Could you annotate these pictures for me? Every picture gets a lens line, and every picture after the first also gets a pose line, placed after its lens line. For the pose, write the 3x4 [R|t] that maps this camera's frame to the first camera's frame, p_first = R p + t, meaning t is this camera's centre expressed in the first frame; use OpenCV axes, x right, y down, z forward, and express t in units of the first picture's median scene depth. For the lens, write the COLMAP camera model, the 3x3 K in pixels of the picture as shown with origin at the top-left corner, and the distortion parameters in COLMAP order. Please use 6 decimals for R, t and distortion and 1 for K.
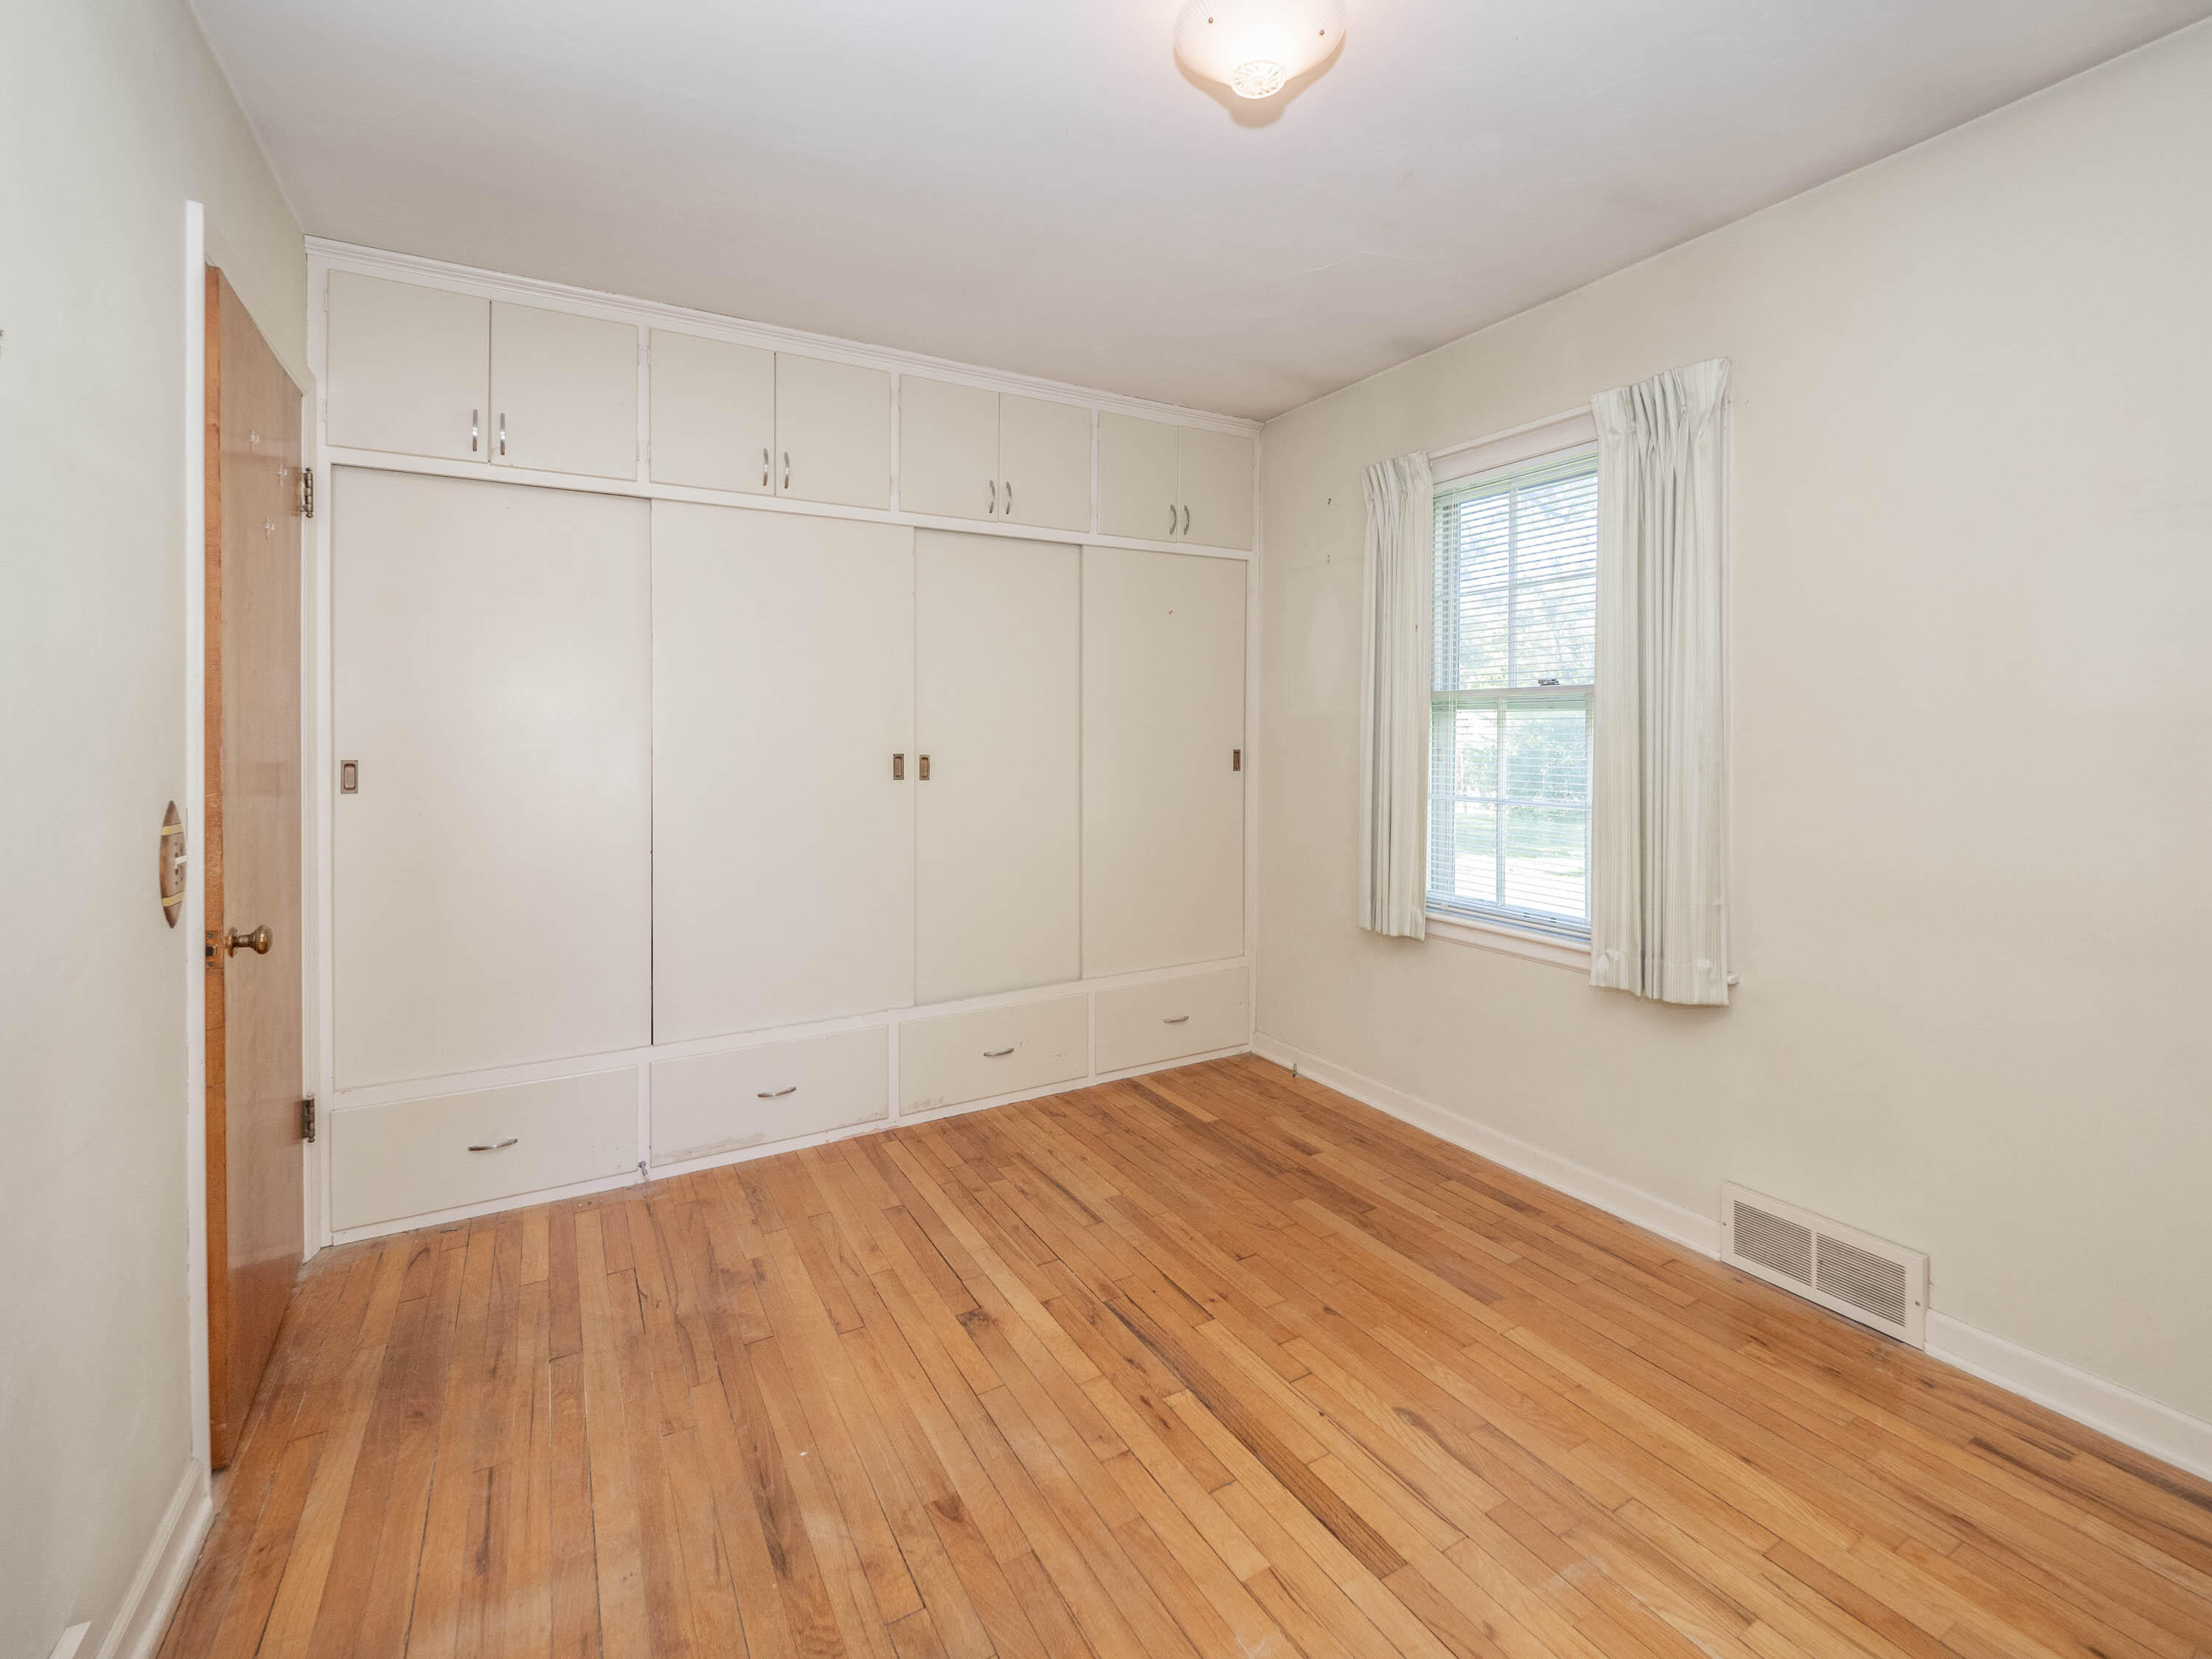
lens RADIAL K [[980.0, 0, 1107.1], [0, 980.0, 729.4], [0, 0, 1]] dist [0.000201, 0.000097]
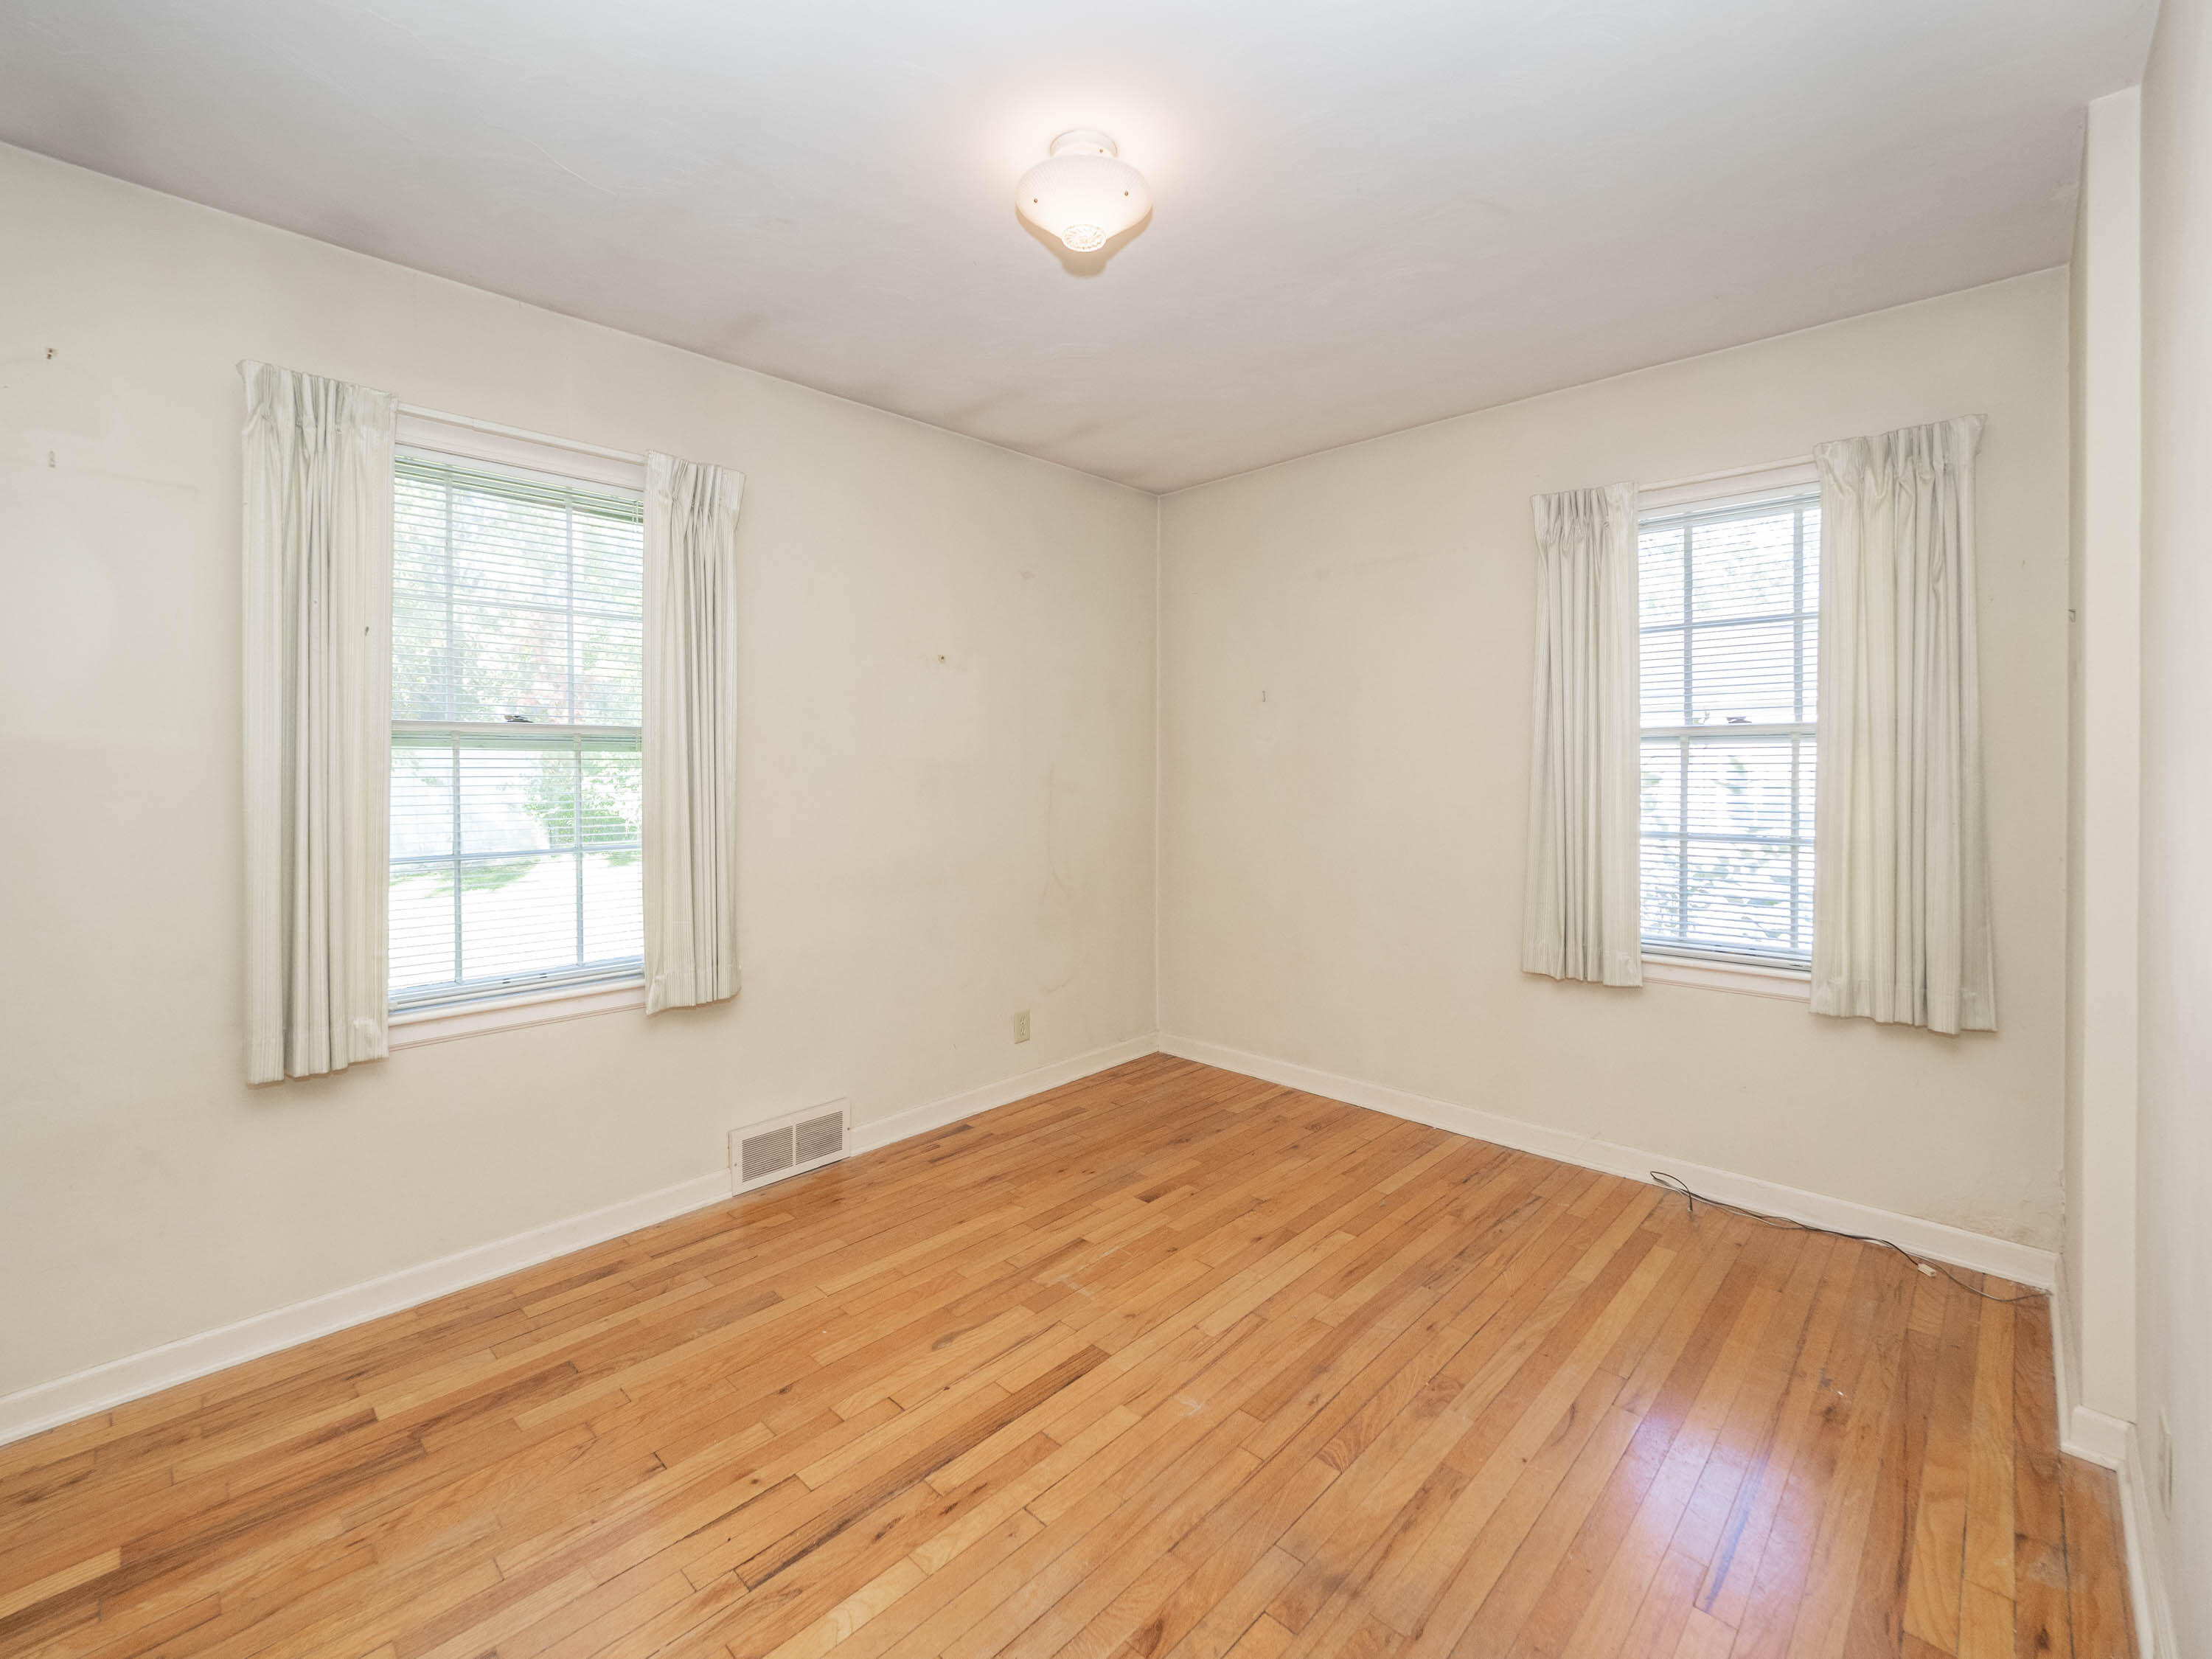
lens RADIAL K [[971.3, 0, 1107.8], [0, 971.3, 775.4], [0, 0, 1]] dist [-0.000282, 0.000581]
pose [[-0.281176, -0.005982, 0.959638, -0.745426], [0.005523, 0.999954, 0.007852, 0.000366], [-0.959640, 0.007508, -0.281130, 0.958276]]
